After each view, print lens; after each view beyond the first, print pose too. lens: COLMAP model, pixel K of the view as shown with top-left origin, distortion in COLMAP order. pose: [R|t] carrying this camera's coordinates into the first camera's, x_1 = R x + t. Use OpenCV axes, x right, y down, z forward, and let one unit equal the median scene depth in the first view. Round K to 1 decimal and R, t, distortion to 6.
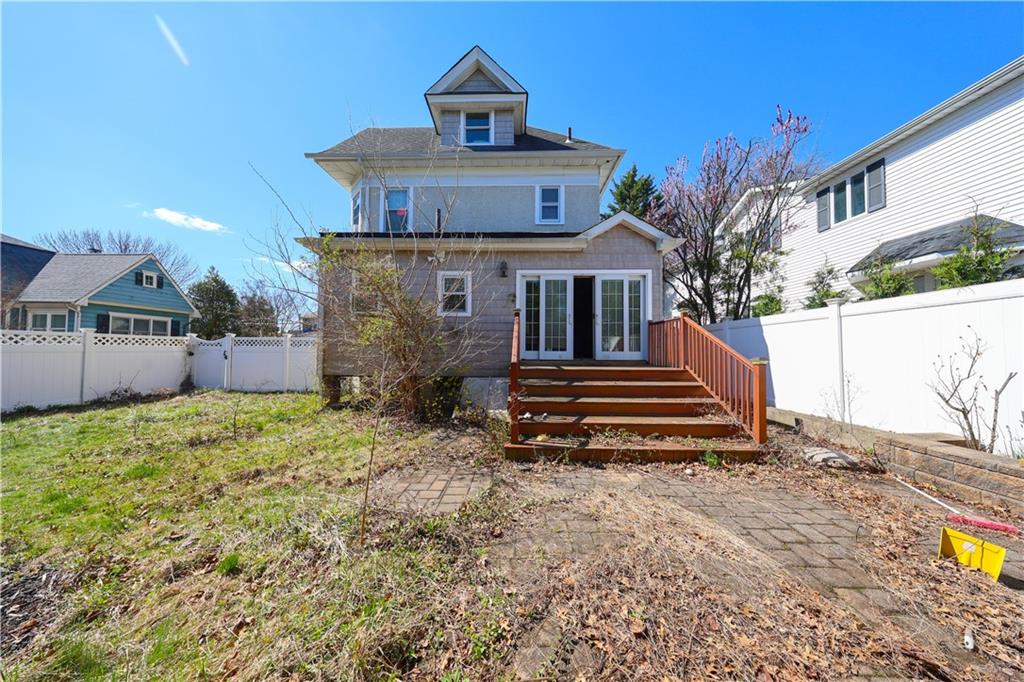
lens RADIAL K [[298.8, 0, 507.1], [0, 298.8, 342.3], [0, 0, 1]] dist [-0.001279, -0.000293]
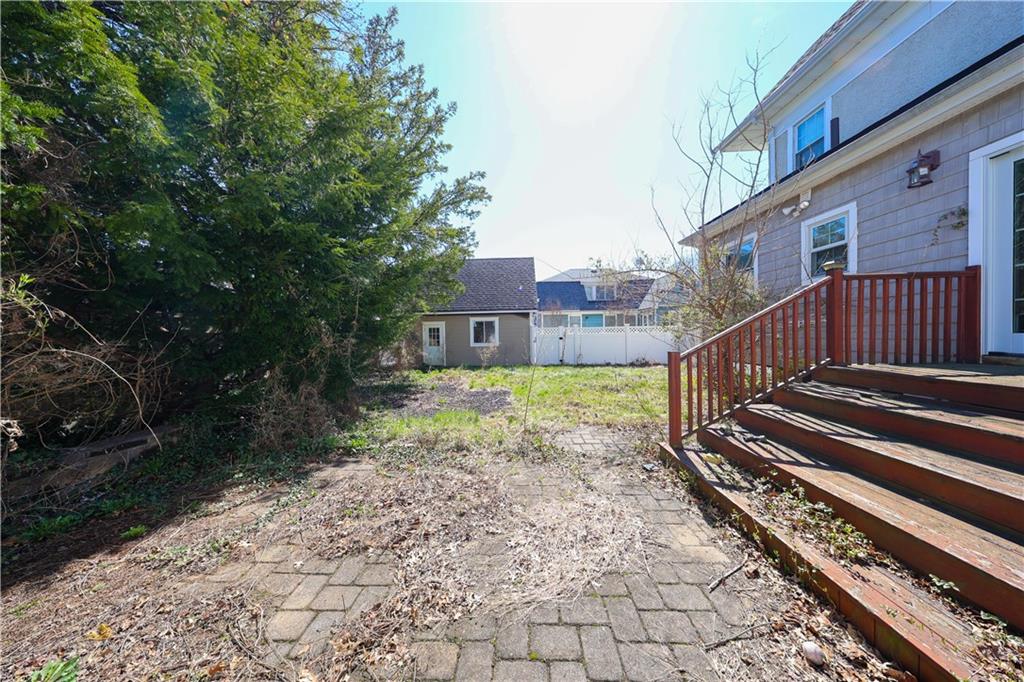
lens RADIAL K [[298.8, 0, 509.9], [0, 298.8, 340.1], [0, 0, 1]] dist [-0.001279, -0.000293]
pose [[-0.005810, 0.010850, -0.999924, 0.483811], [0.040936, 0.999105, 0.010603, 0.005128], [0.999145, -0.040872, -0.006249, 0.304254]]
